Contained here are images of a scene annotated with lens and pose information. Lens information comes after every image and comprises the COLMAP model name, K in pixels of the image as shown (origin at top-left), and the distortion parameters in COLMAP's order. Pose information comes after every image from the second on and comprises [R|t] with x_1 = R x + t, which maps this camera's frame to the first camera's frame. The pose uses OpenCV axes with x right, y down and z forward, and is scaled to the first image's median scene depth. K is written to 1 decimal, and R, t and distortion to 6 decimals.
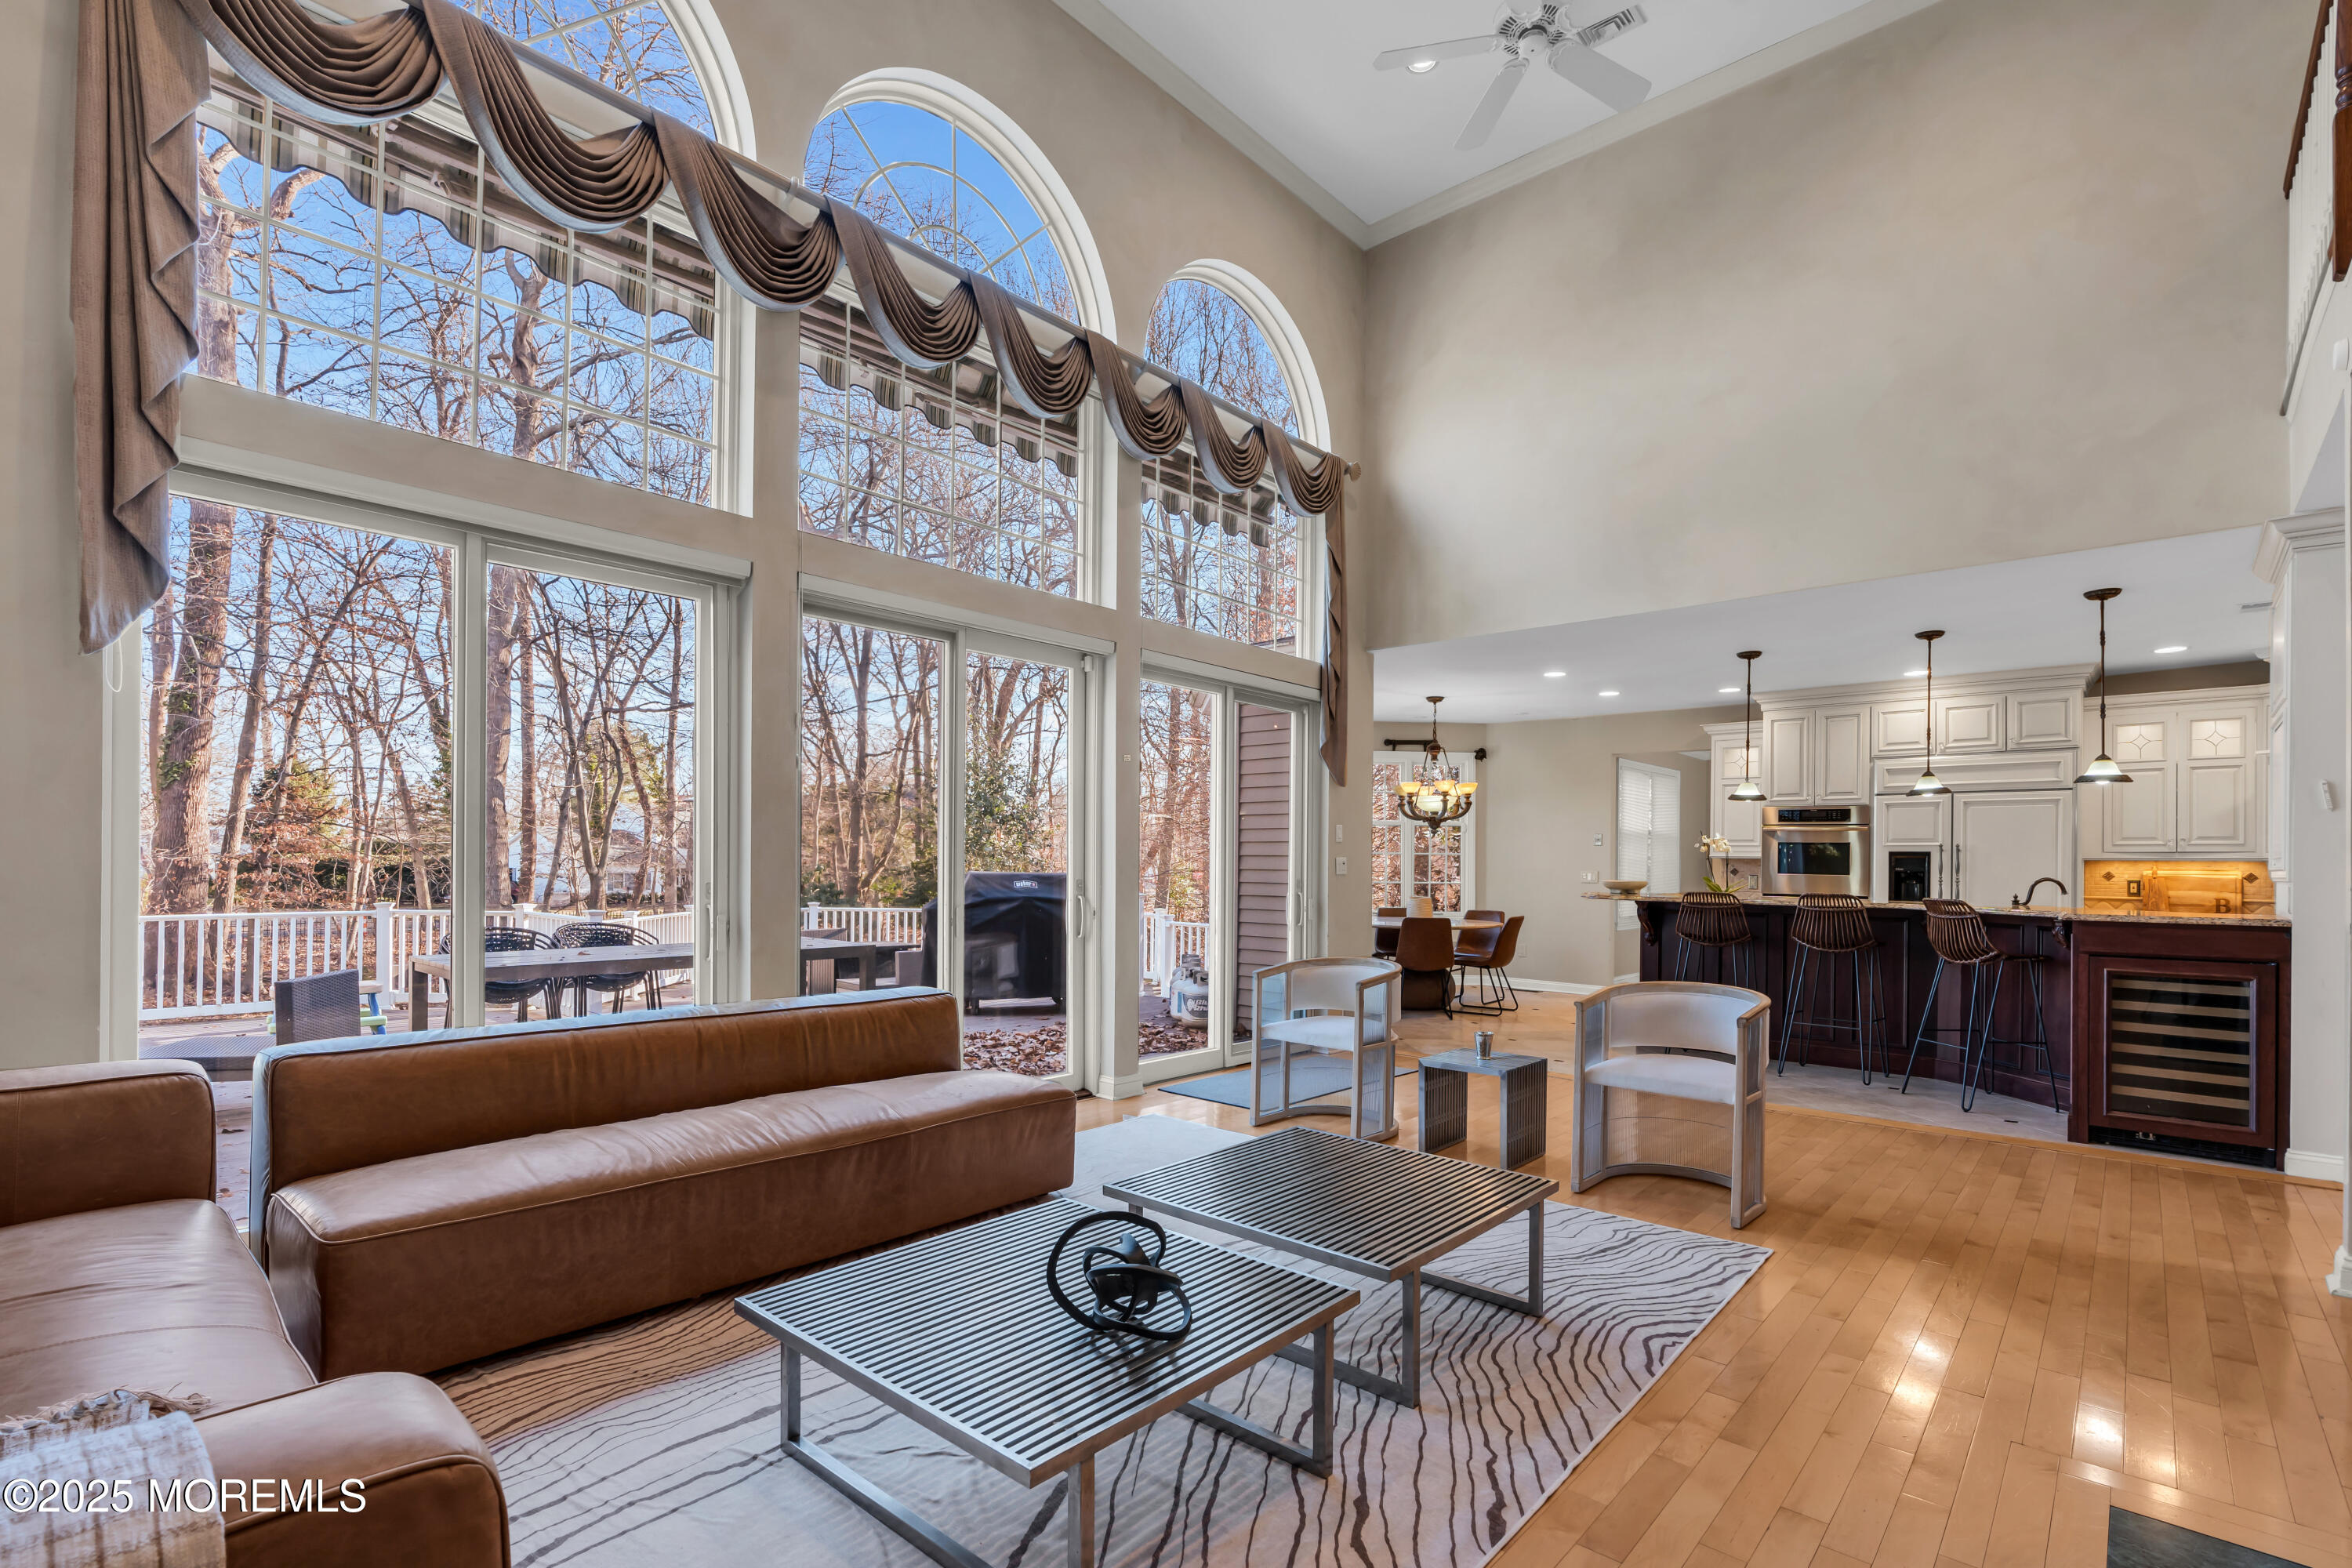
lens RADIAL K [[1086.3, 0, 1147.3], [0, 1086.3, 870.7], [0, 0, 1]] dist [0.005192, 0.000038]
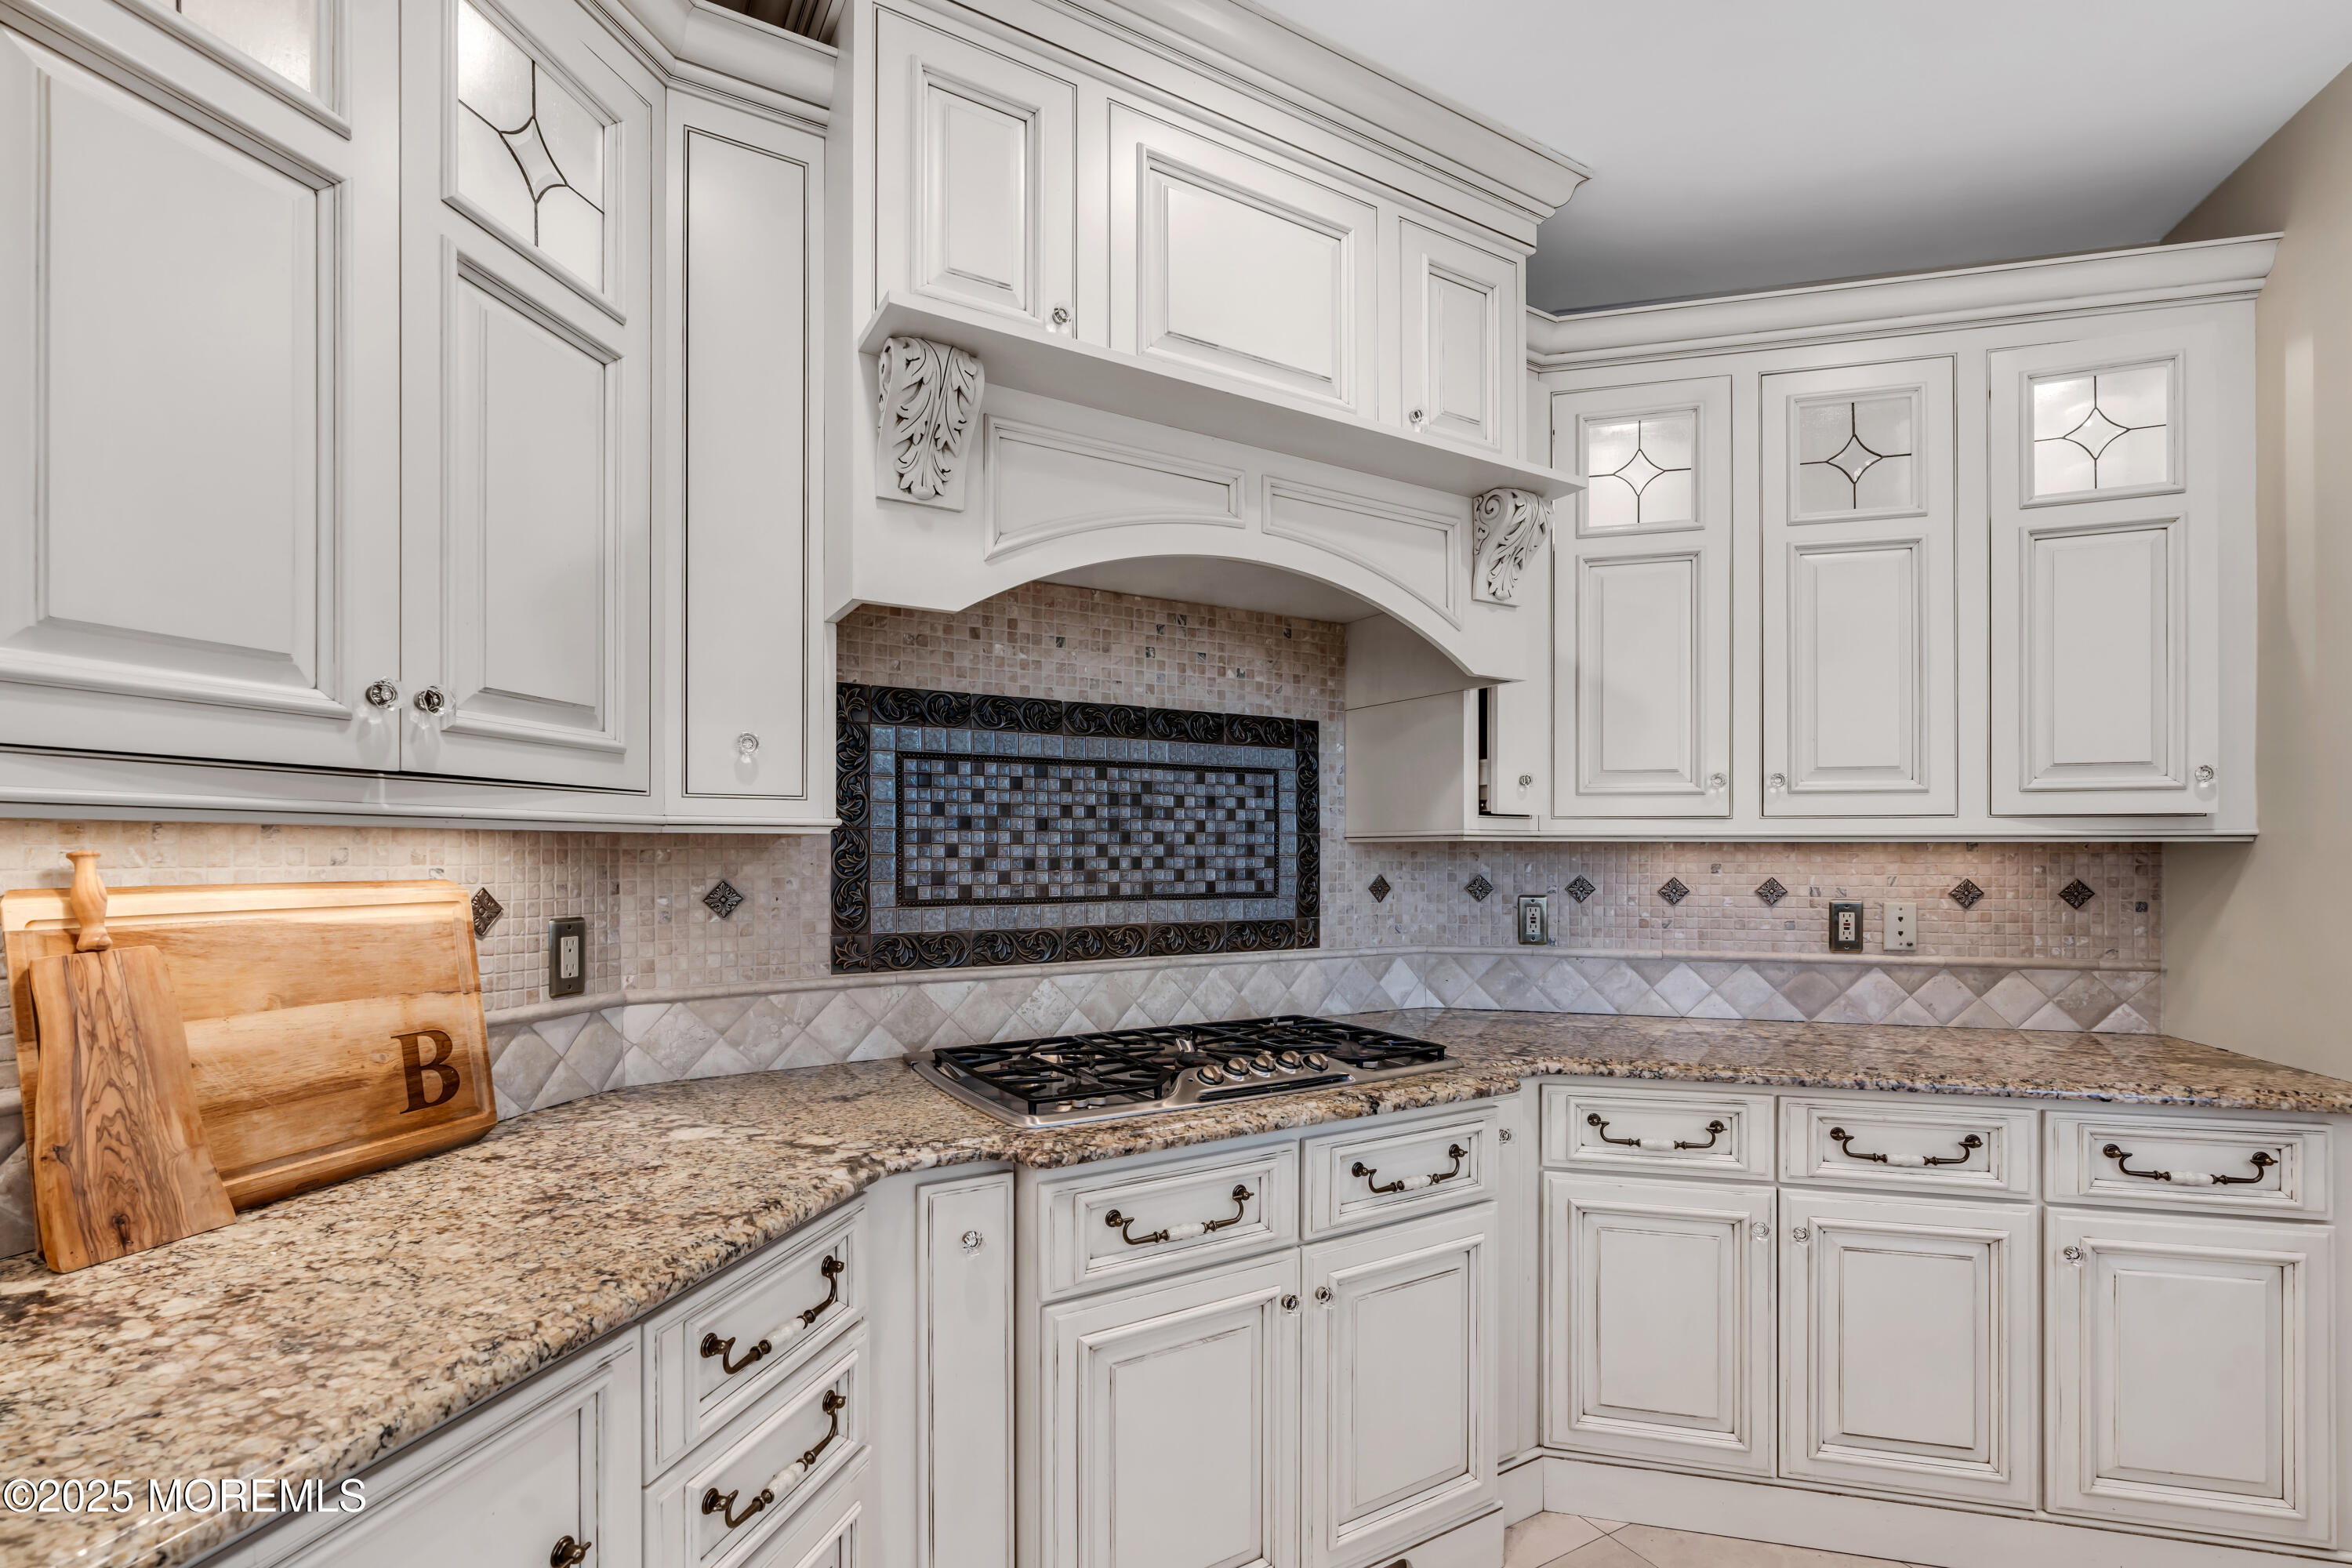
lens RADIAL K [[1086.3, 0, 1155.8], [0, 1086.3, 849.8], [0, 0, 1]] dist [0.005192, 0.000038]
pose [[-0.451999, -0.010447, 0.891957, 0.738077], [-0.003648, 0.999945, 0.009863, -0.007949], [-0.892011, 0.001205, -0.452012, 0.946590]]
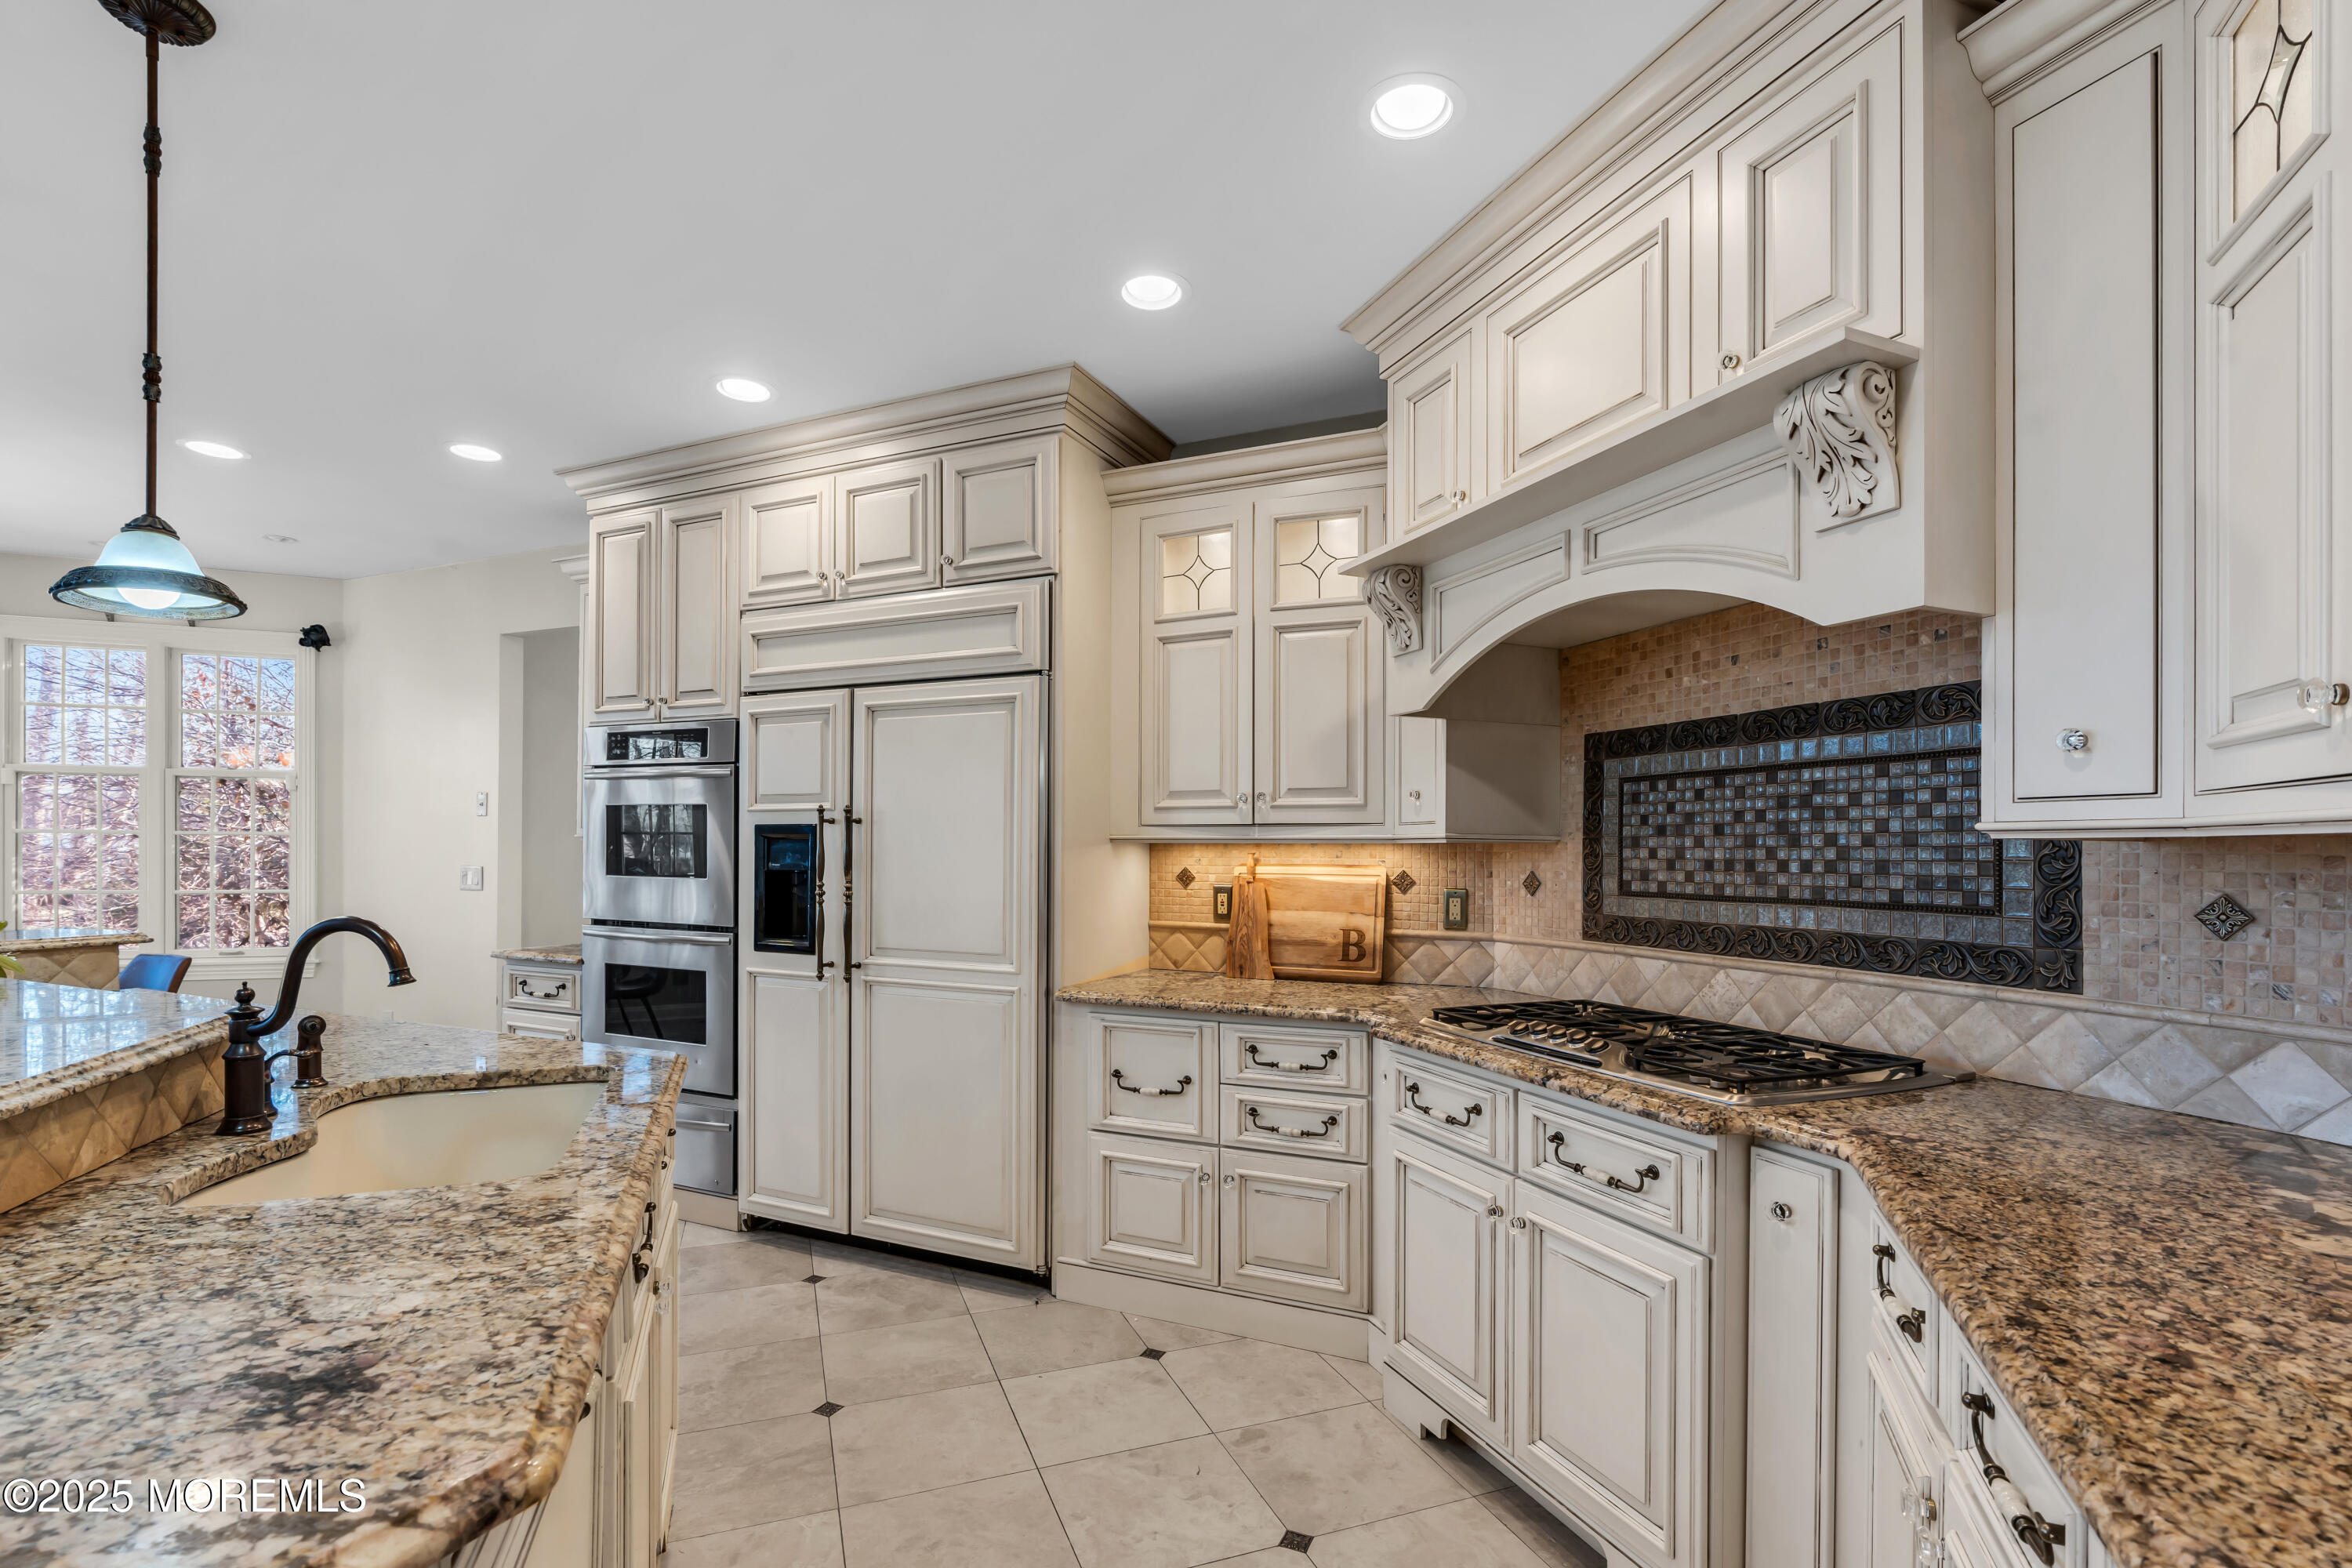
lens RADIAL K [[1086.3, 0, 1164.9], [0, 1086.3, 846.0], [0, 0, 1]] dist [0.005192, 0.000038]
pose [[0.954428, -0.004335, 0.298409, 0.758470], [0.006096, 0.999969, -0.004972, -0.006343], [-0.298378, 0.006565, 0.954425, 0.583367]]
